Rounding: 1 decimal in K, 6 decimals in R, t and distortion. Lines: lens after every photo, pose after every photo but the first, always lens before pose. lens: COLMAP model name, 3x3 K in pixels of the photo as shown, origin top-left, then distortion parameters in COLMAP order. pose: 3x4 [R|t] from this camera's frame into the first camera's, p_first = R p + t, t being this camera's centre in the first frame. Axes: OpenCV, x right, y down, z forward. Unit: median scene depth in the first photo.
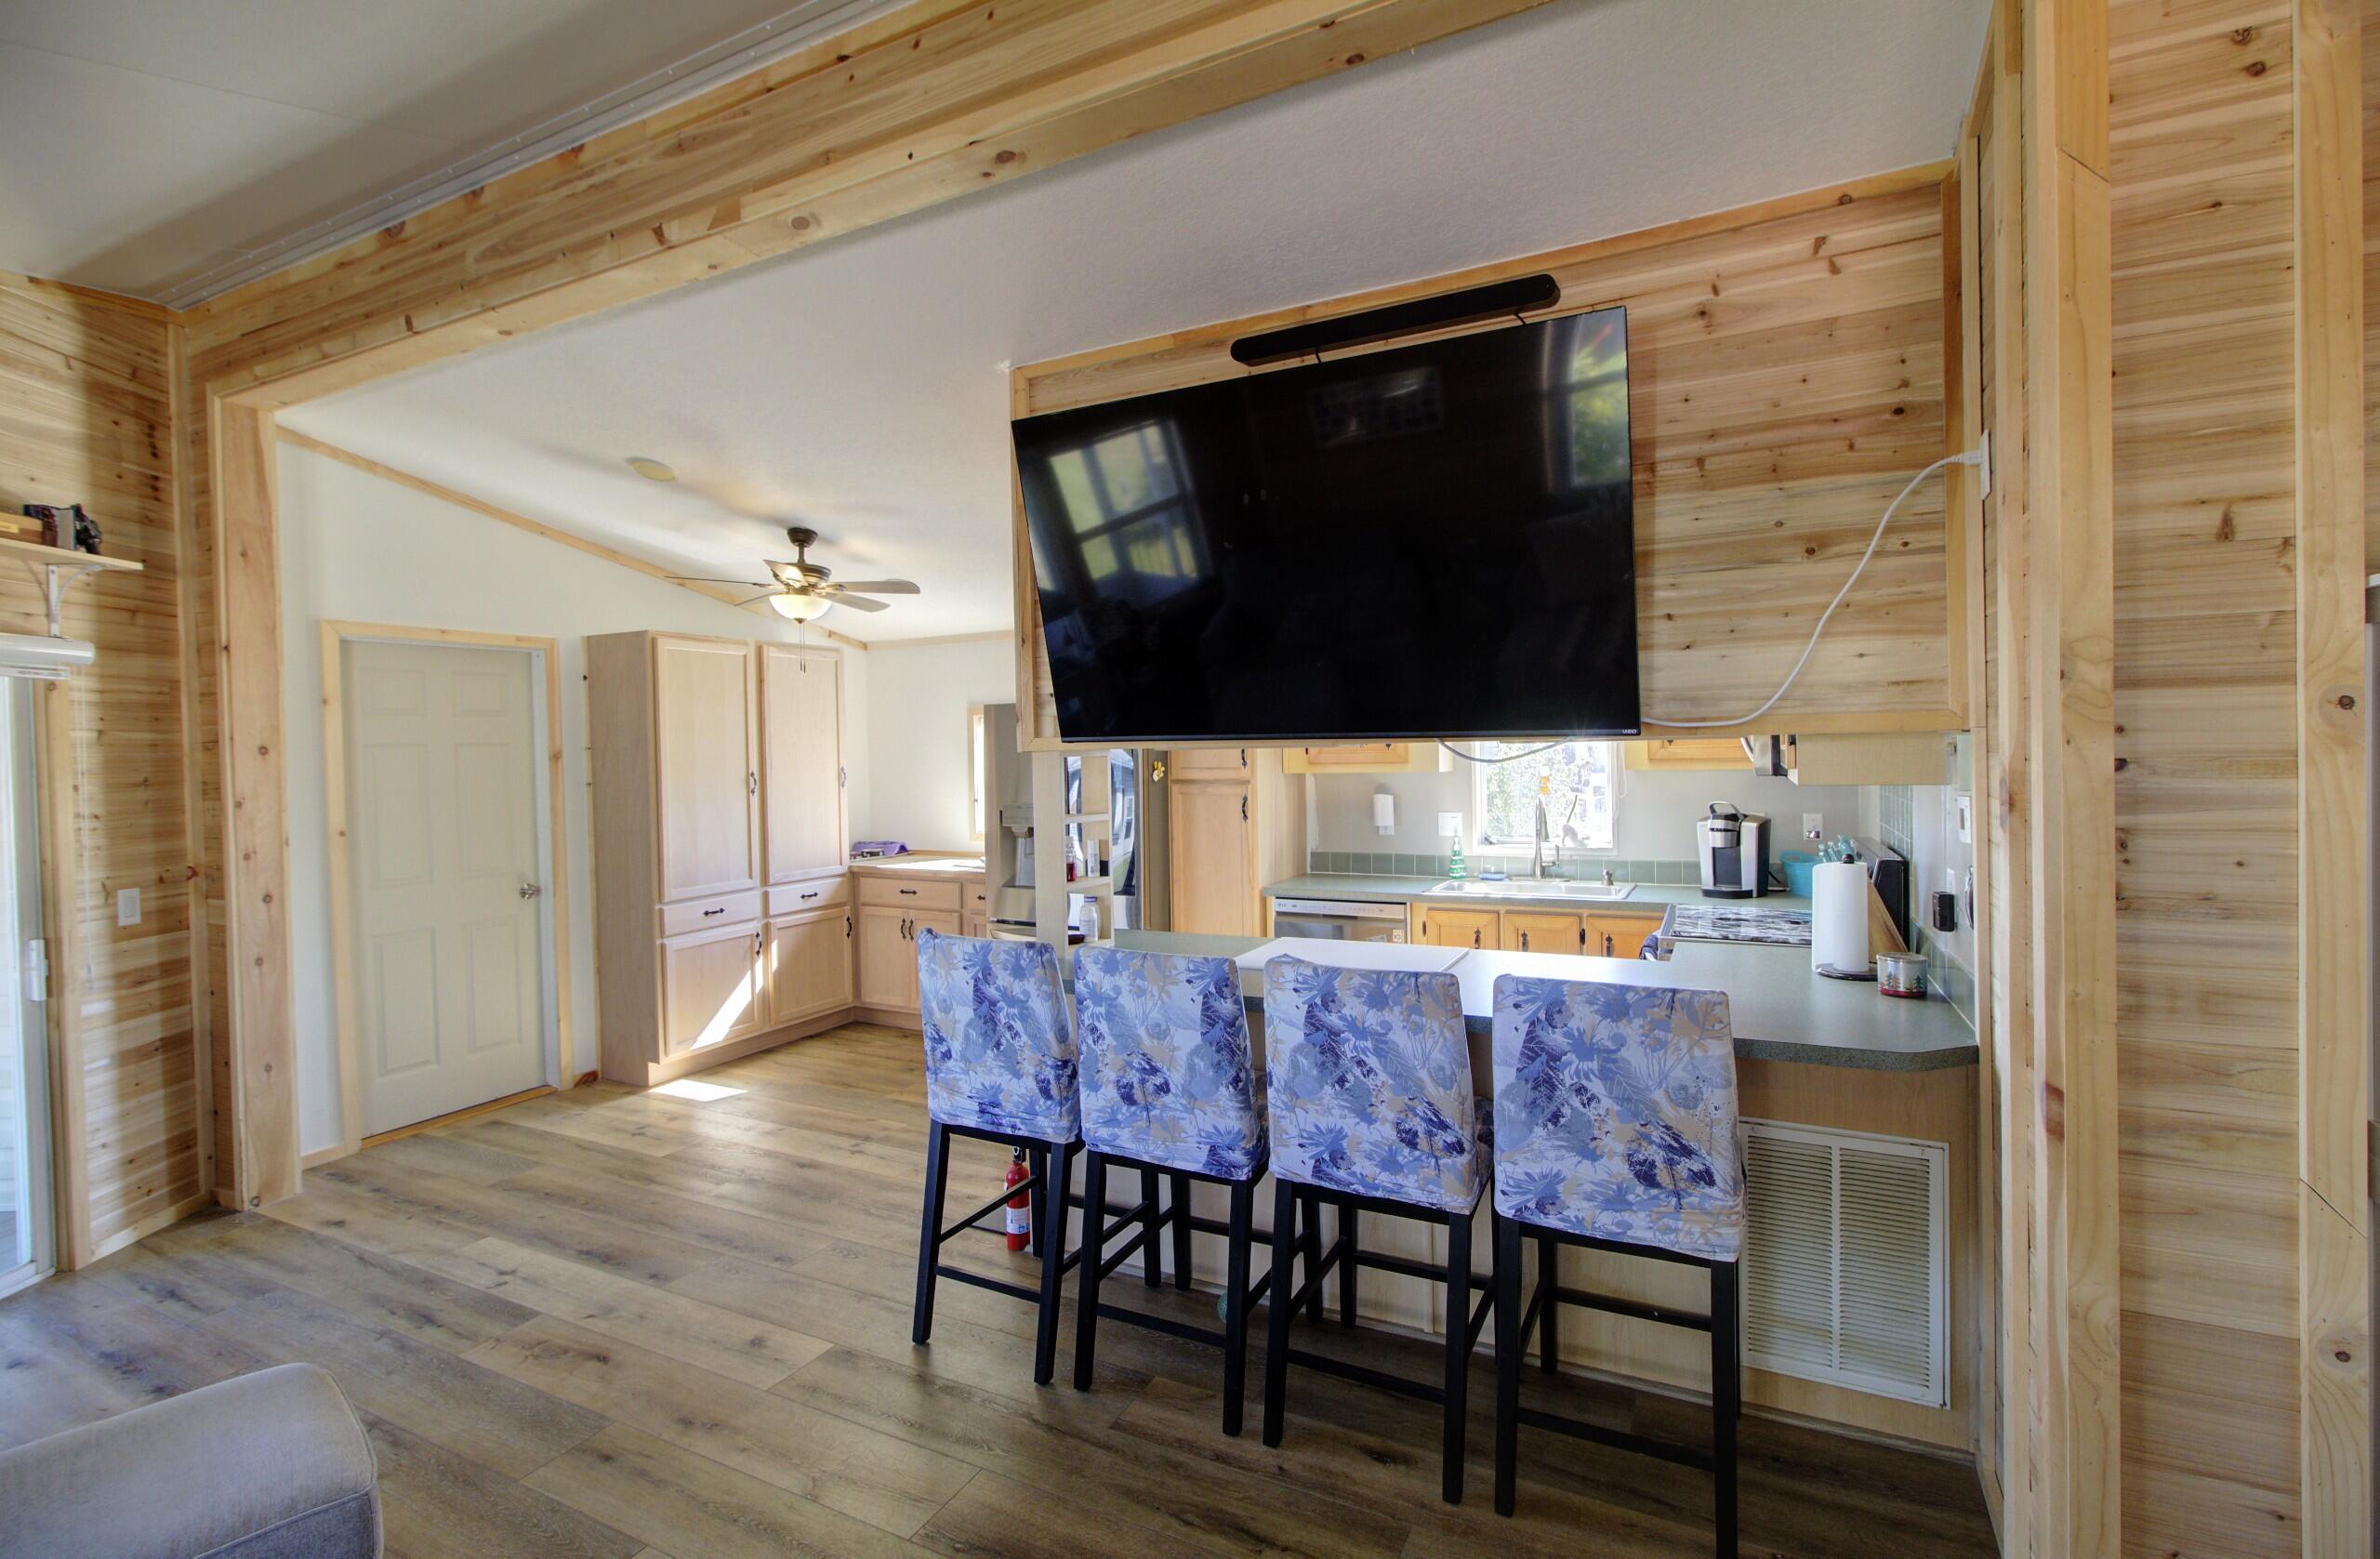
lens RADIAL K [[1082.2, 0, 1188.8], [0, 1082.2, 772.3], [0, 0, 1]] dist [-0.015055, 0.004060]
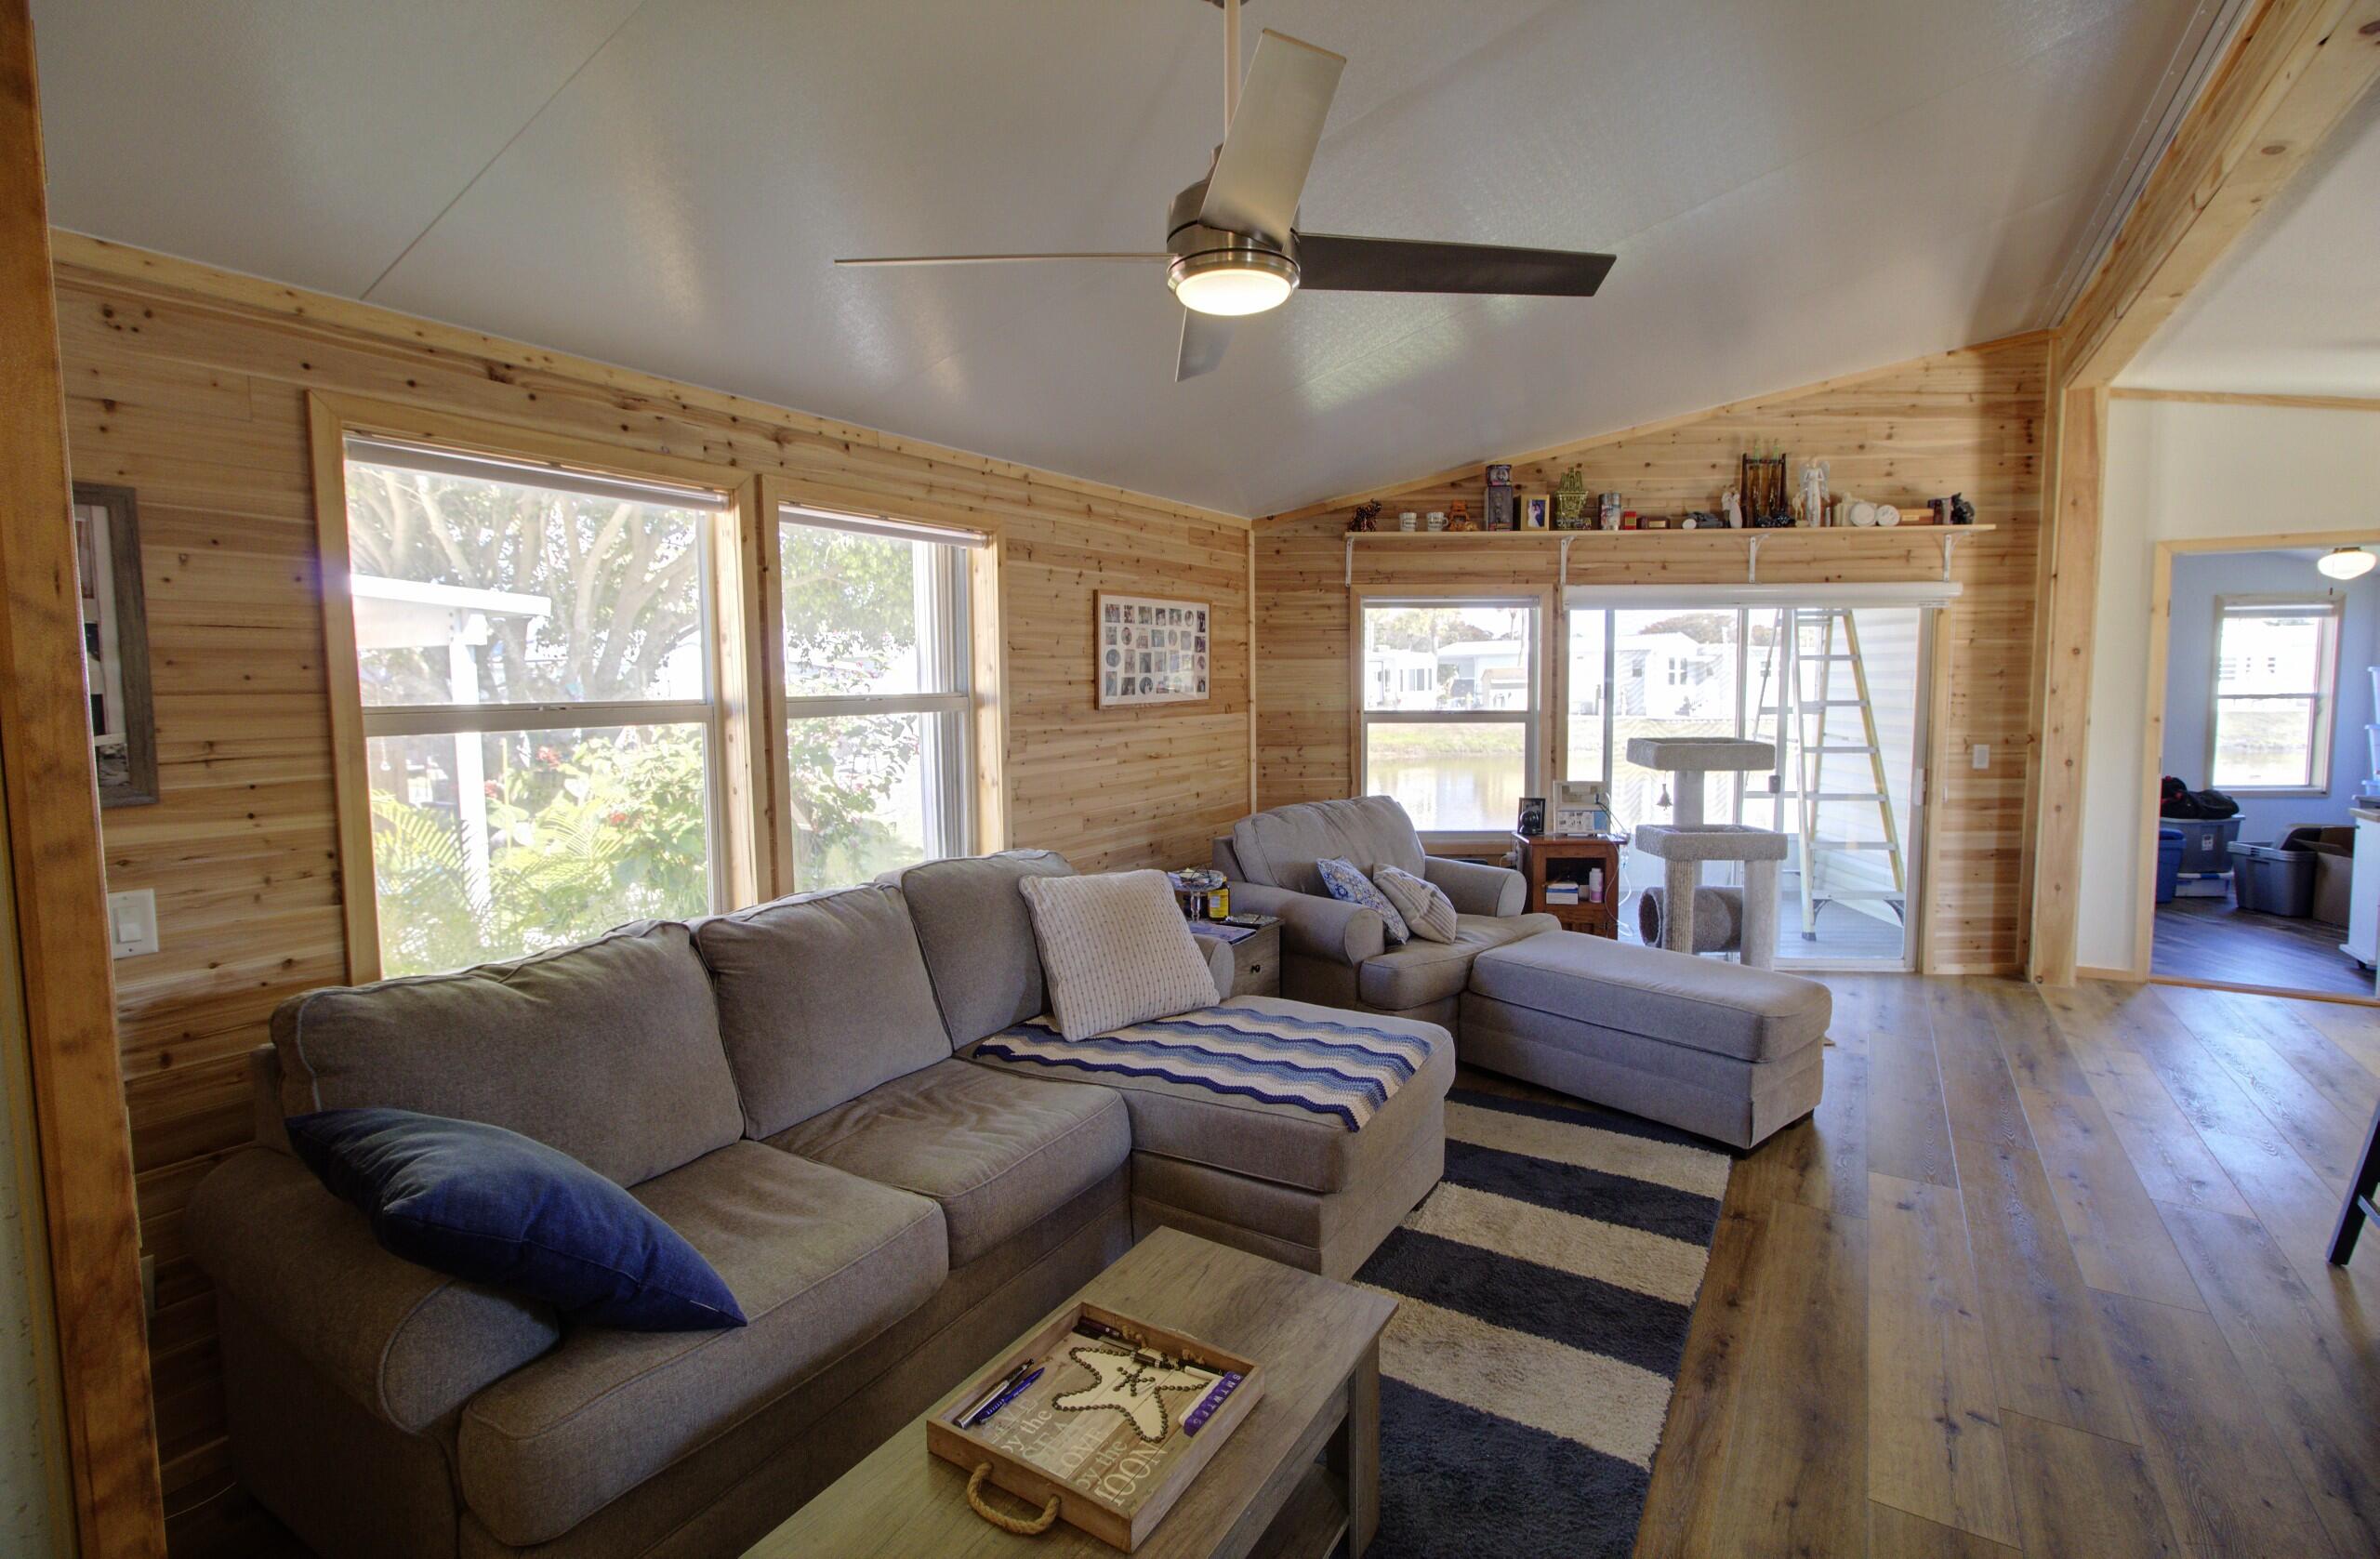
lens RADIAL K [[1082.2, 0, 1214.8], [0, 1082.2, 764.7], [0, 0, 1]] dist [-0.015055, 0.004060]
pose [[-0.076046, 0.100748, -0.992001, 0.577931], [-0.006963, 0.994804, 0.101566, -0.008427], [0.997080, 0.014631, -0.074950, 0.040894]]
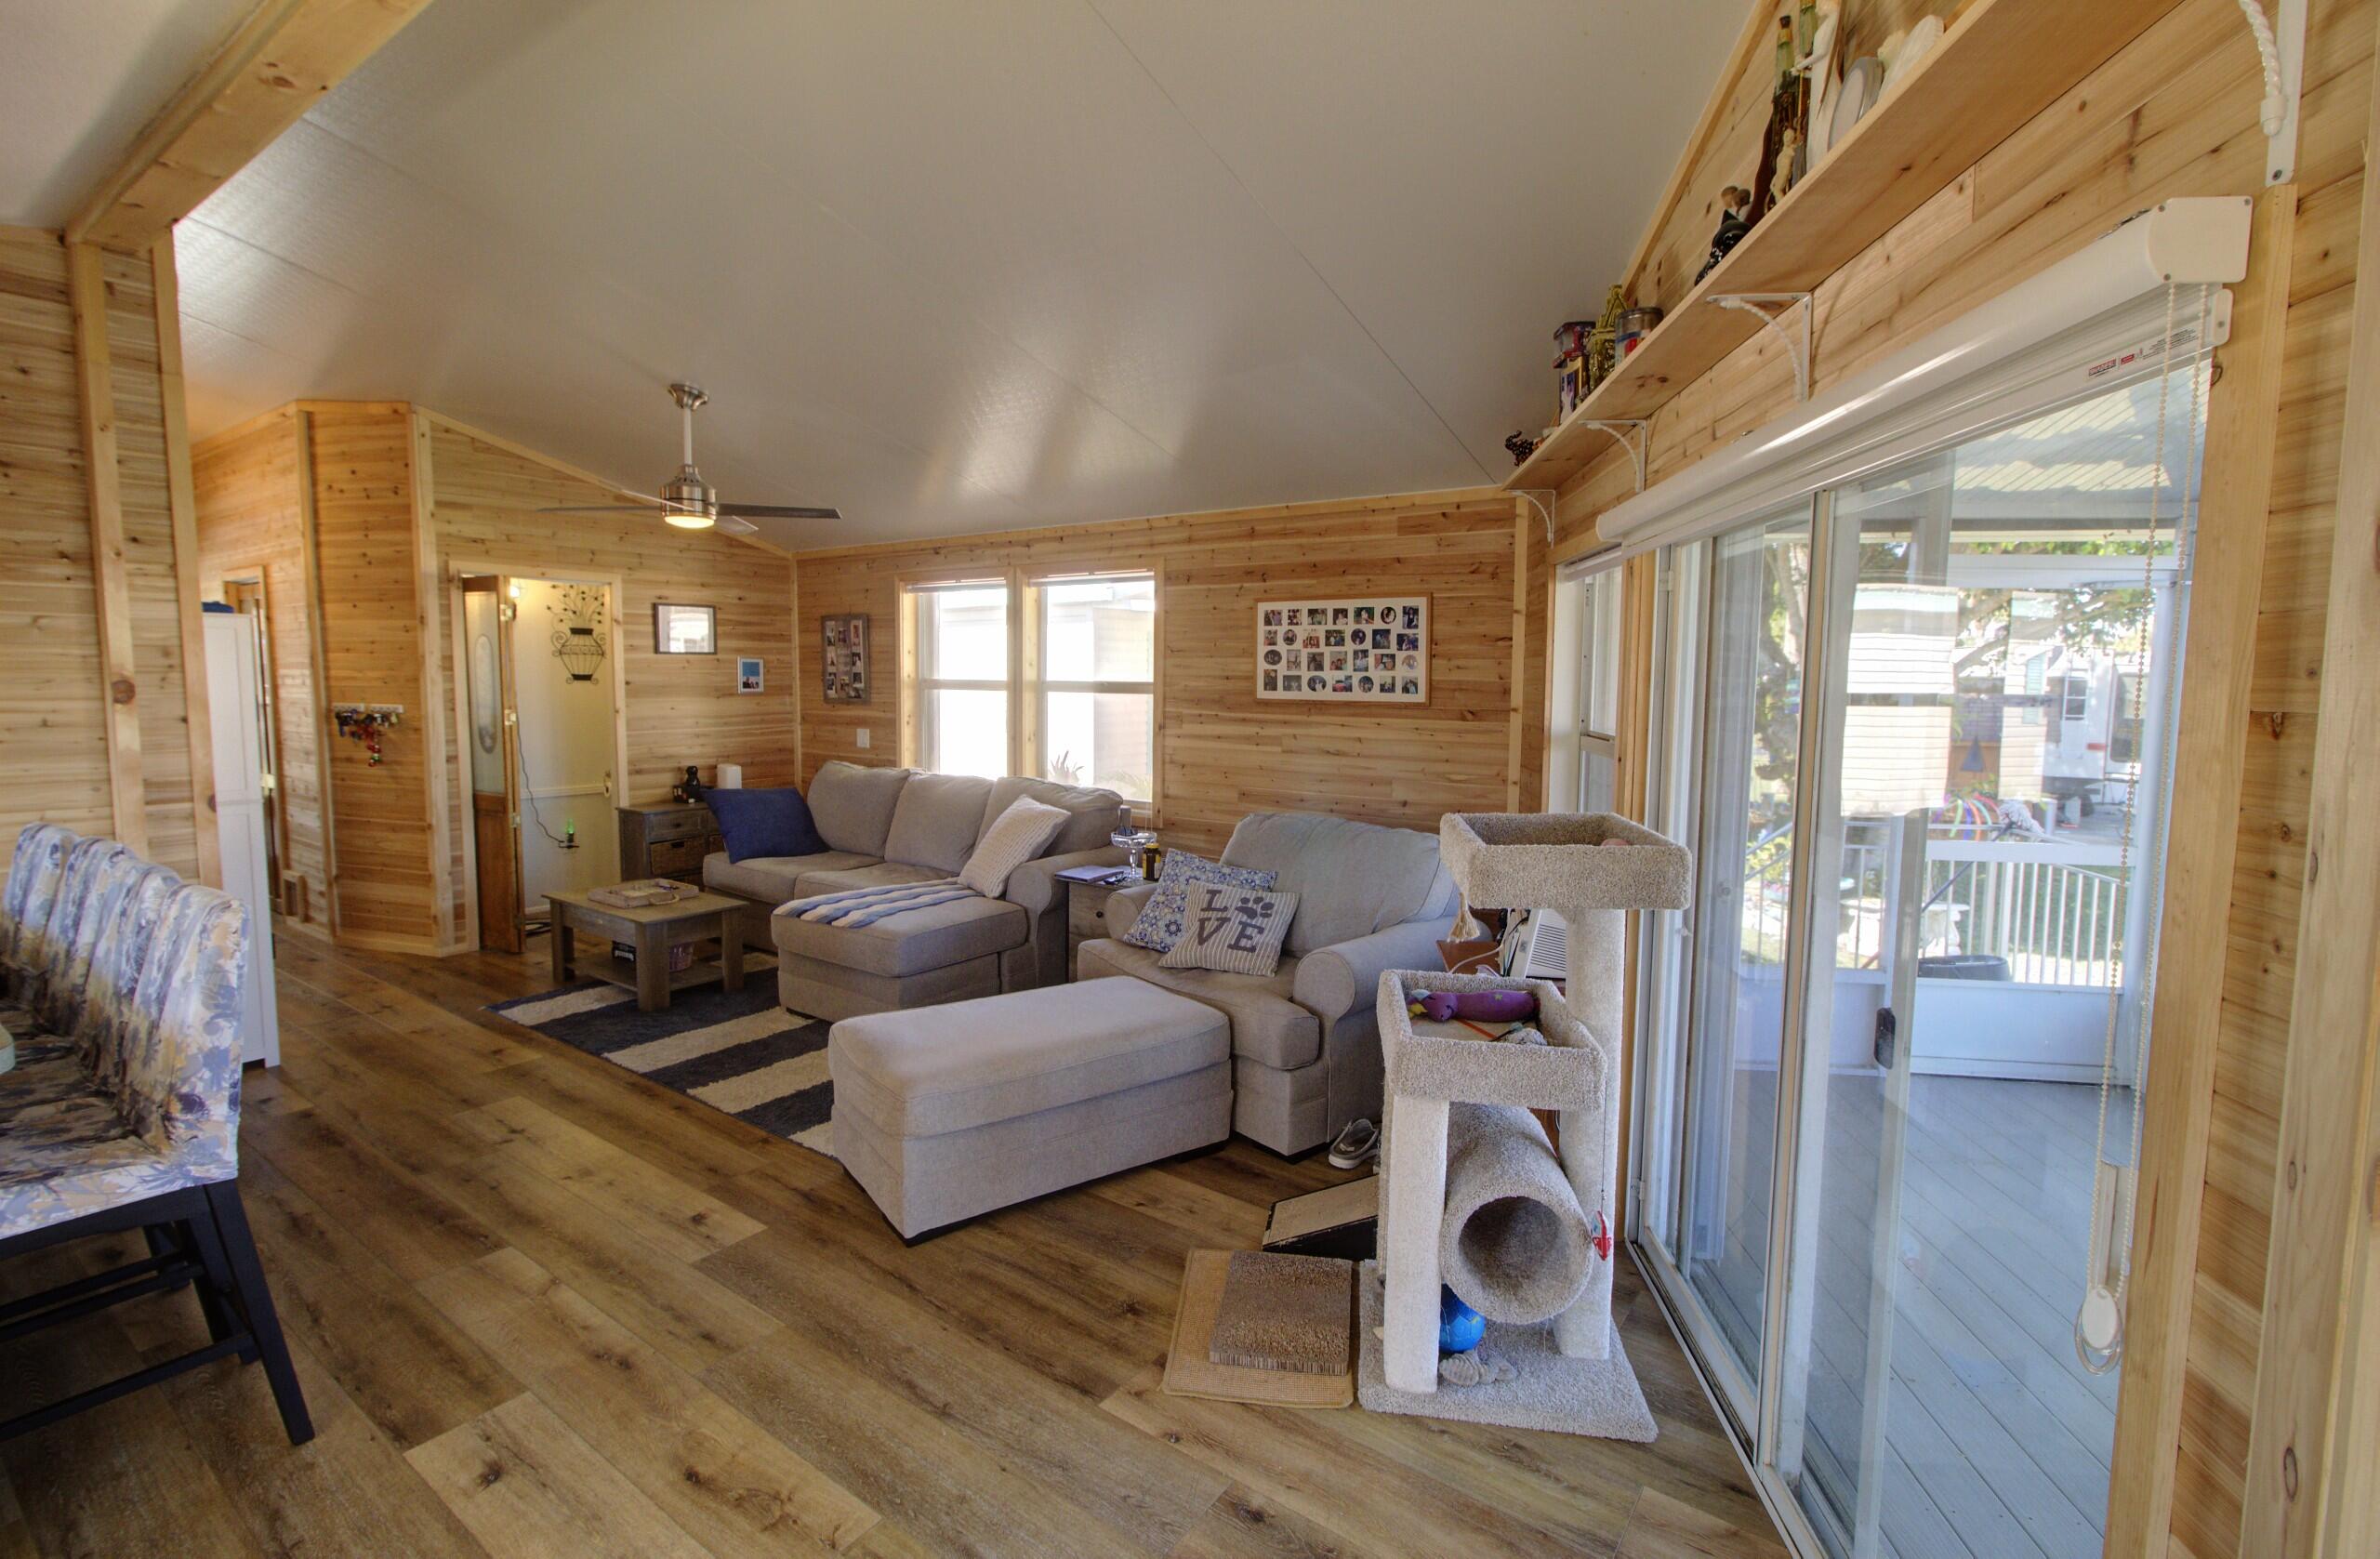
lens RADIAL K [[1082.2, 0, 1194.4], [0, 1082.2, 776.8], [0, 0, 1]] dist [-0.015055, 0.004060]
pose [[-0.988243, -0.012095, 0.152411, -0.742973], [0.004543, 0.994103, 0.108345, -0.002040], [-0.152823, 0.107764, -0.982361, 1.218142]]
